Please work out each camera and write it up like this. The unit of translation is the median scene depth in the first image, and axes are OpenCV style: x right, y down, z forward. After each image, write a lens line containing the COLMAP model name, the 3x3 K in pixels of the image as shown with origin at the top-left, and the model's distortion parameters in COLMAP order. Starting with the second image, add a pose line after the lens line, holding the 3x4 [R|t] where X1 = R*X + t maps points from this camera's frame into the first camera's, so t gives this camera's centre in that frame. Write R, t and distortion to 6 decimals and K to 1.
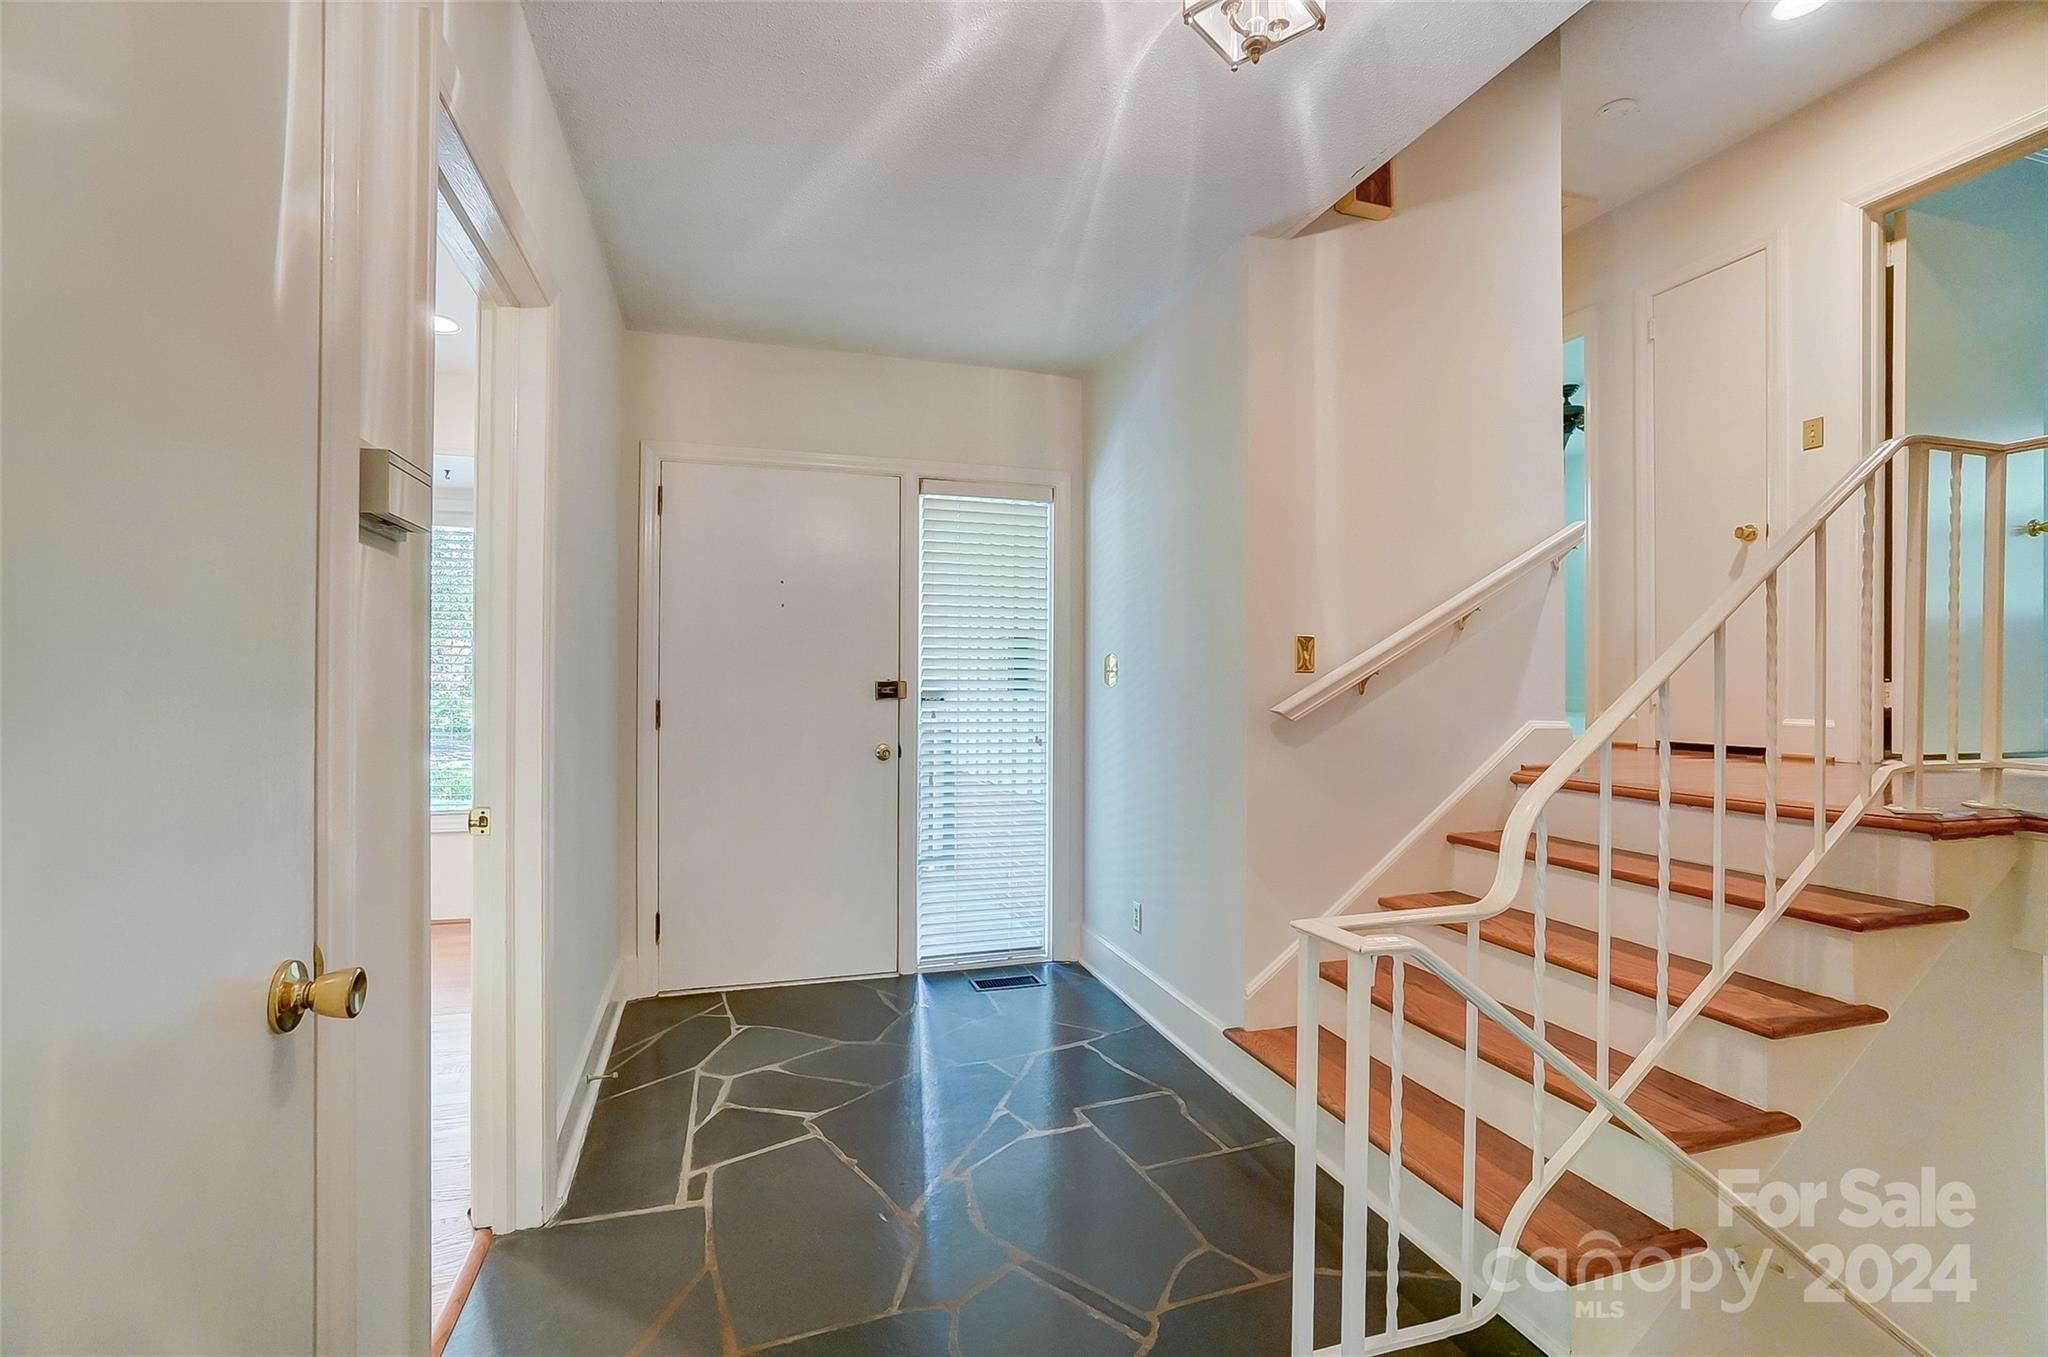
lens RADIAL K [[910.1, 0, 1012.6], [0, 910.1, 672.0], [0, 0, 1]] dist [-0.044431, 0.021739]
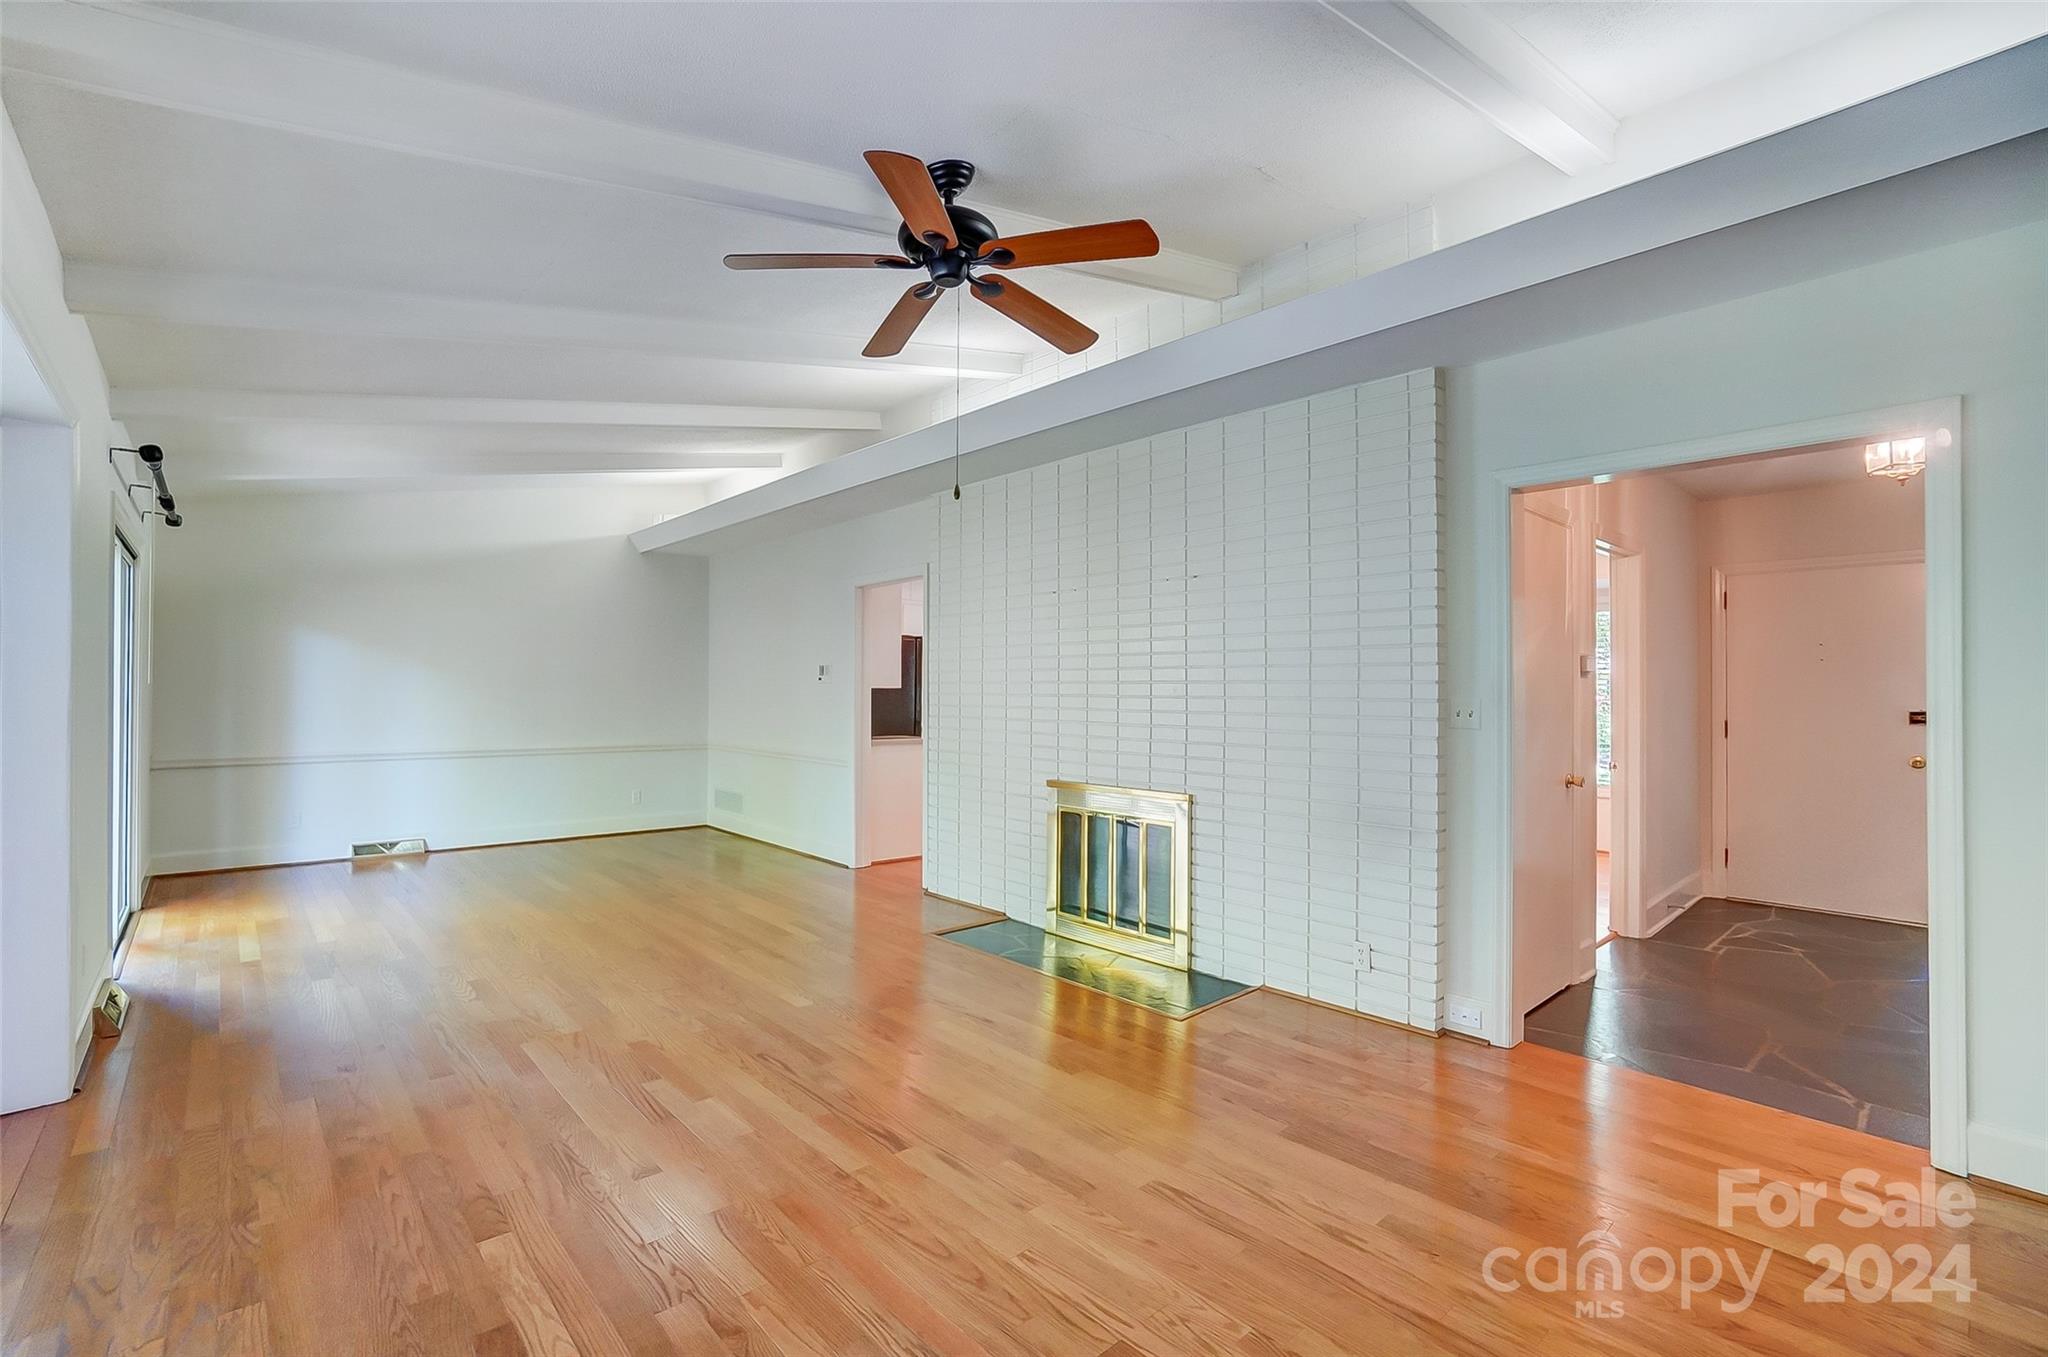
lens RADIAL K [[910.1, 0, 1012.6], [0, 910.1, 672.0], [0, 0, 1]] dist [-0.044431, 0.021739]
pose [[0.414929, -0.018579, -0.909664, 0.971304], [-0.006943, 0.999698, -0.023585, -0.016378], [0.909827, 0.016102, 0.414674, -1.536724]]
